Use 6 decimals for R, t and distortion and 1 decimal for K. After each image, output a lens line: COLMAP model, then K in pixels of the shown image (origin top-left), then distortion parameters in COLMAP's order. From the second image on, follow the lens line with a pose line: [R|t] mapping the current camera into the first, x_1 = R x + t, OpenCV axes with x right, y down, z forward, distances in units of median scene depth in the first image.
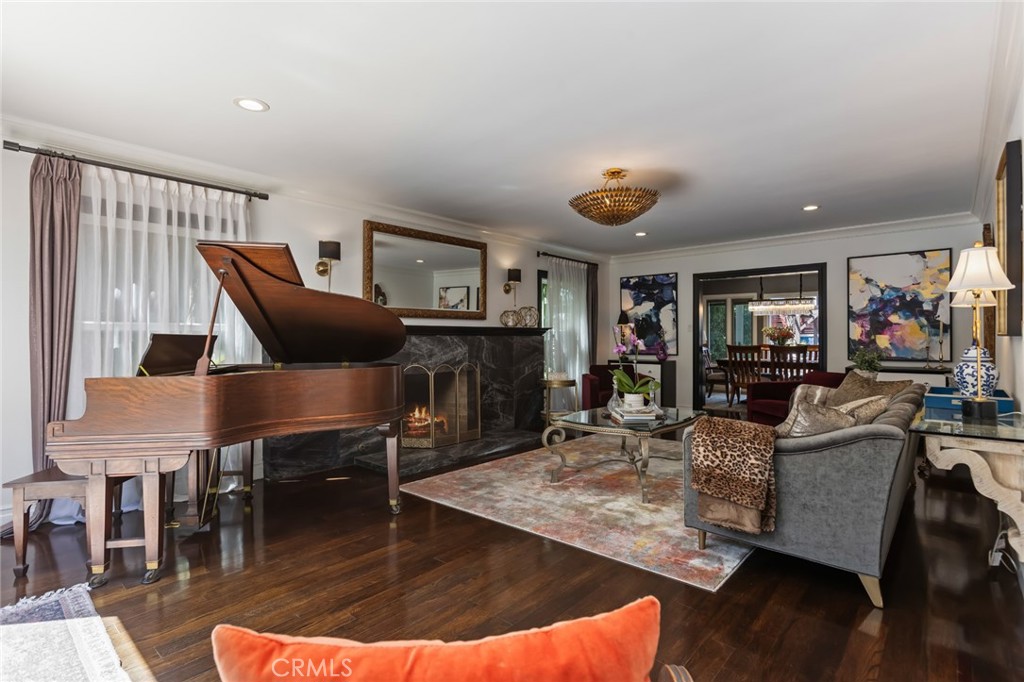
lens RADIAL K [[494.7, 0, 503.6], [0, 494.7, 340.8], [0, 0, 1]] dist [-0.019066, 0.013606]
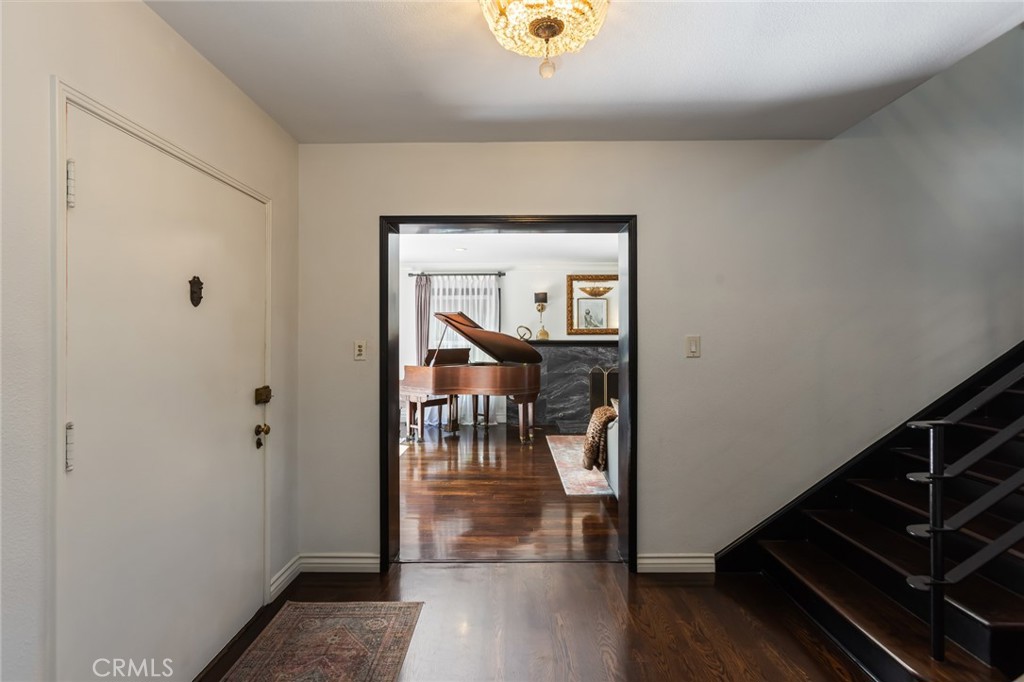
lens RADIAL K [[494.7, 0, 512.7], [0, 494.7, 332.6], [0, 0, 1]] dist [-0.019066, 0.013606]
pose [[0.662024, 0.001696, -0.749481, 0.924836], [-0.005639, 0.999980, -0.002718, -0.058608], [0.749461, 0.006026, 0.662021, -0.228938]]
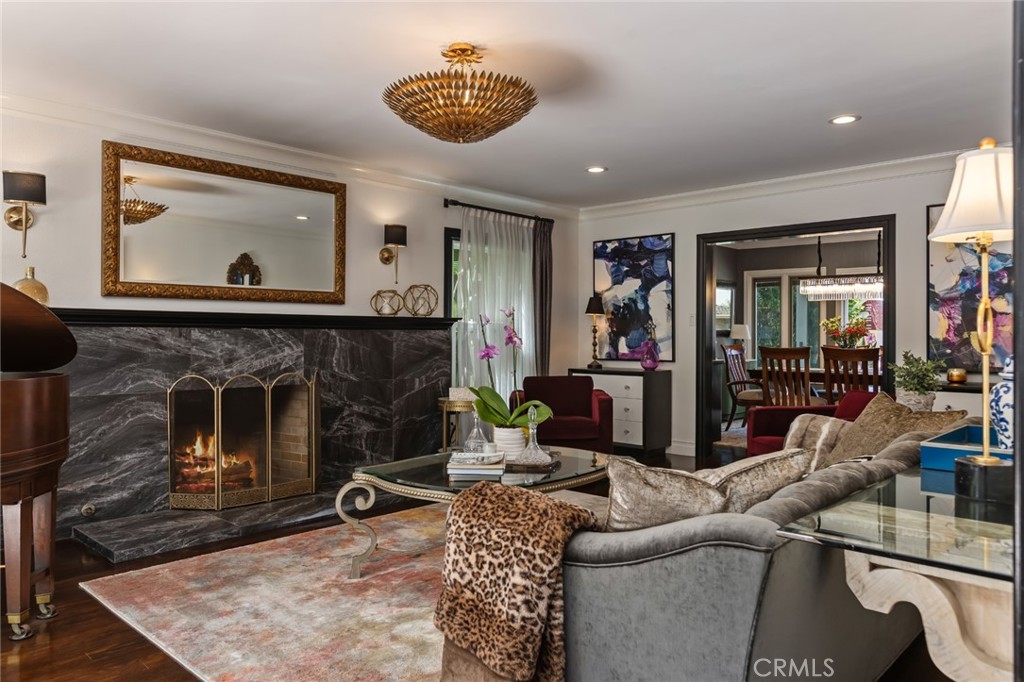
lens RADIAL K [[695.7, 0, 507.7], [0, 695.7, 335.1], [0, 0, 1]] dist [-0.000460, 0.007063]
pose [[0.999586, 0.005679, -0.028208, 0.286063], [-0.005821, 0.999971, -0.004973, 0.000427], [0.028179, 0.005135, 0.999590, 0.162915]]
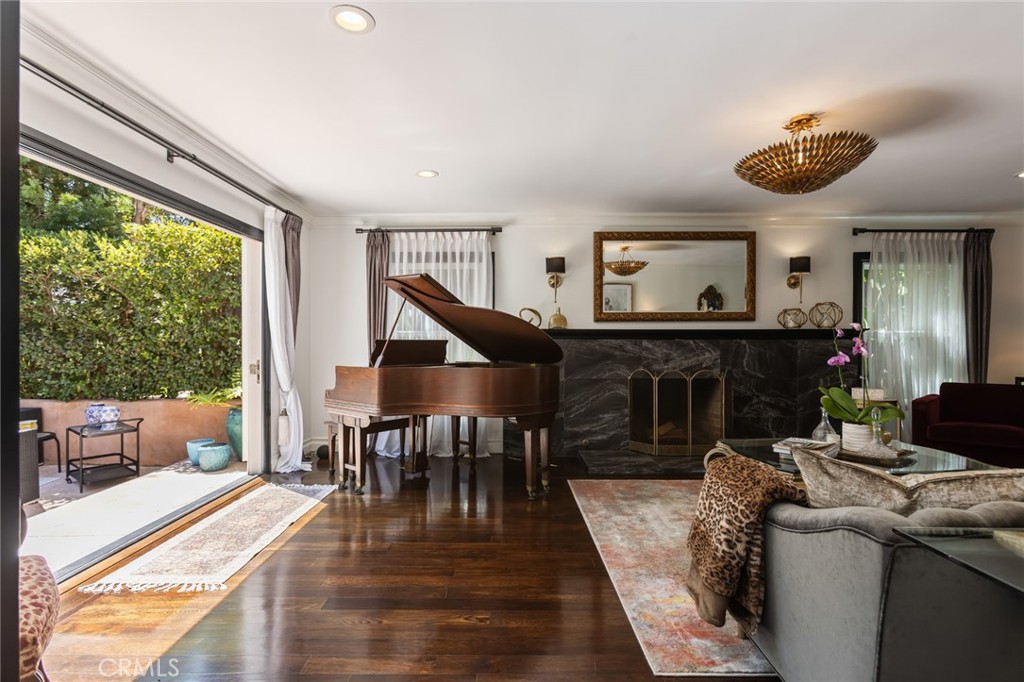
lens RADIAL K [[494.7, 0, 510.2], [0, 494.7, 342.1], [0, 0, 1]] dist [-0.019066, 0.013606]
pose [[0.664250, 0.006252, -0.747484, 0.459268], [-0.005999, 0.999977, 0.003033, -0.007955], [0.747486, 0.002470, 0.664273, 0.168875]]
